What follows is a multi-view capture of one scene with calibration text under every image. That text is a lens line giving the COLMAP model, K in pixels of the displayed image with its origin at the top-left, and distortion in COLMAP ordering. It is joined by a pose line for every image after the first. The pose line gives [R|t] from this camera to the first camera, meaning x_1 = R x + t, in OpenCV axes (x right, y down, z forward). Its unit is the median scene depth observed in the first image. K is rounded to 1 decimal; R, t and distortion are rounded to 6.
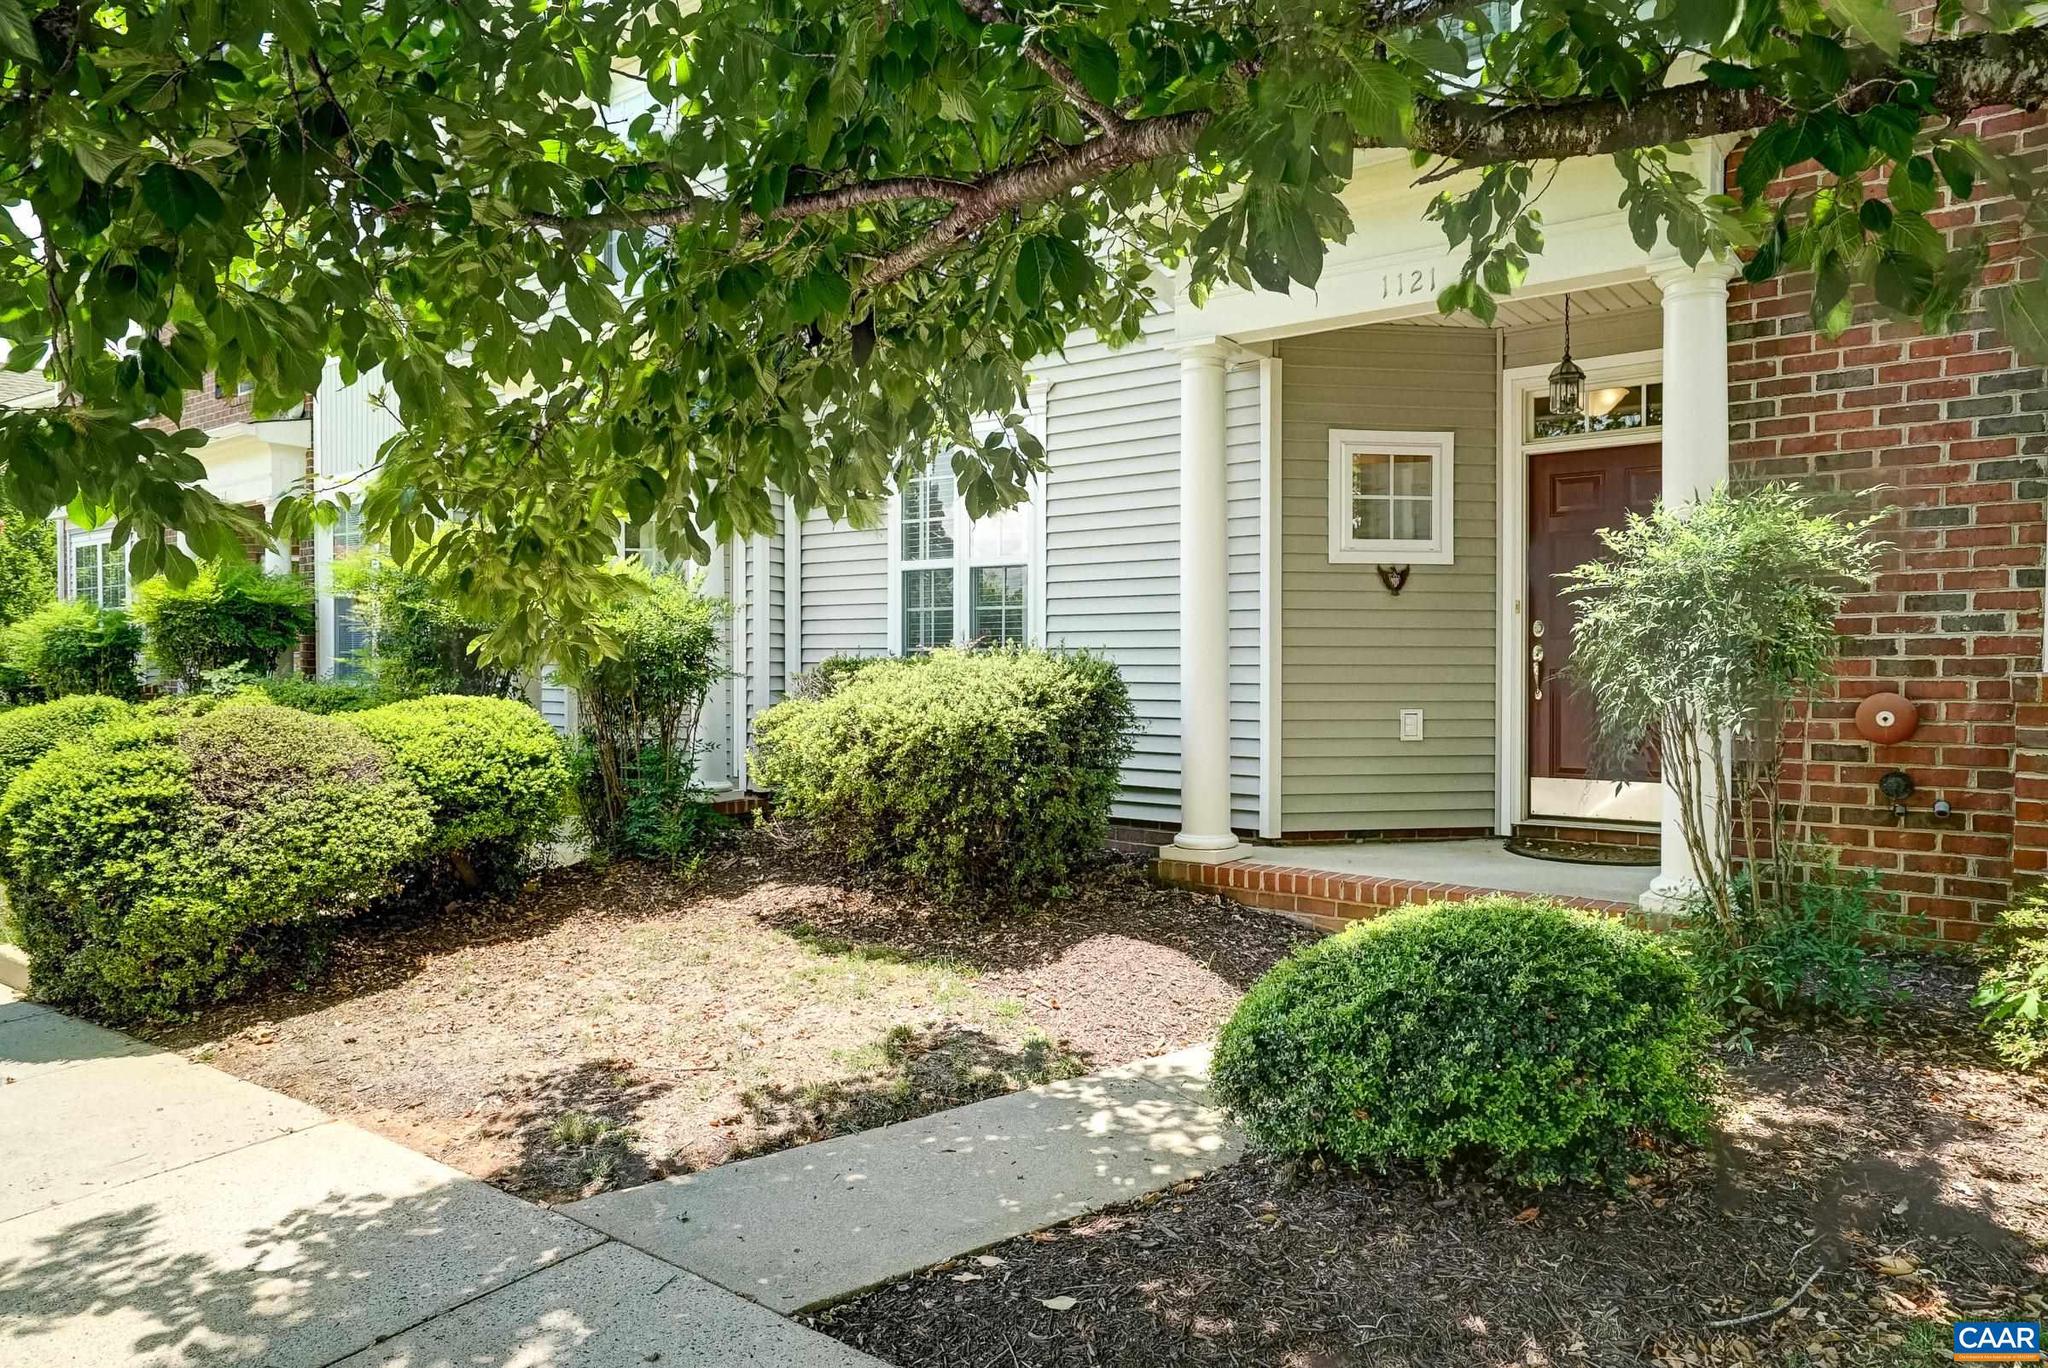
lens RADIAL K [[1308.7, 0, 1024.0], [0, 1308.7, 684.0], [0, 0, 1]] dist [0.002179, 0.000711]
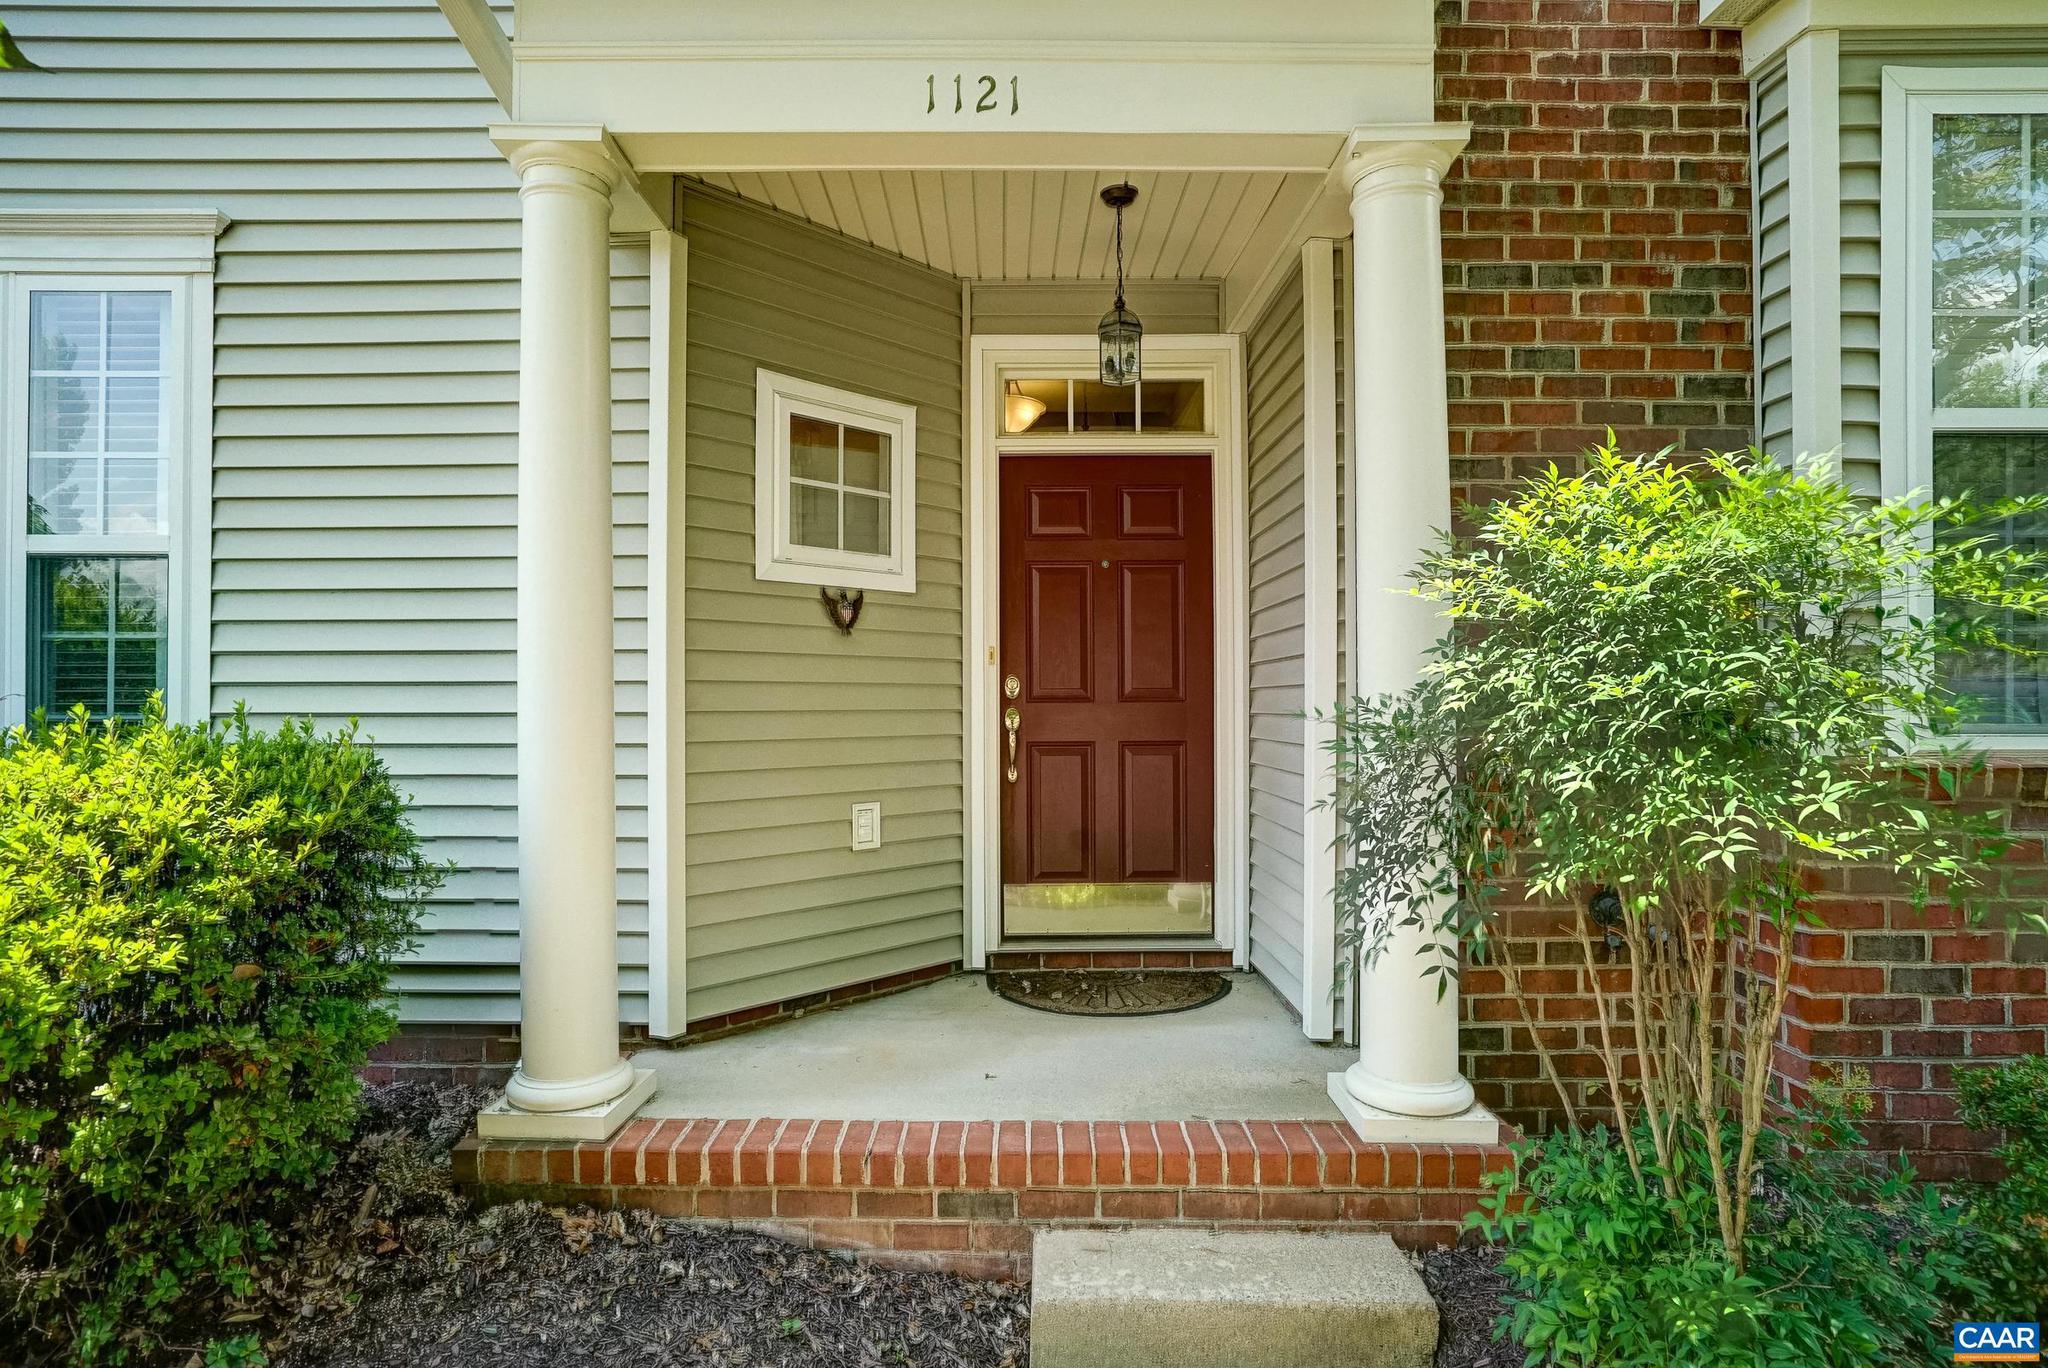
lens RADIAL K [[1101.2, 0, 1020.0], [0, 1101.2, 699.5], [0, 0, 1]] dist [-0.037398, 0.016682]
pose [[0.799118, 0.002501, 0.601169, 0.018407], [0.010327, 0.999787, -0.017888, -0.025230], [-0.601085, 0.020503, 0.798922, 0.532194]]
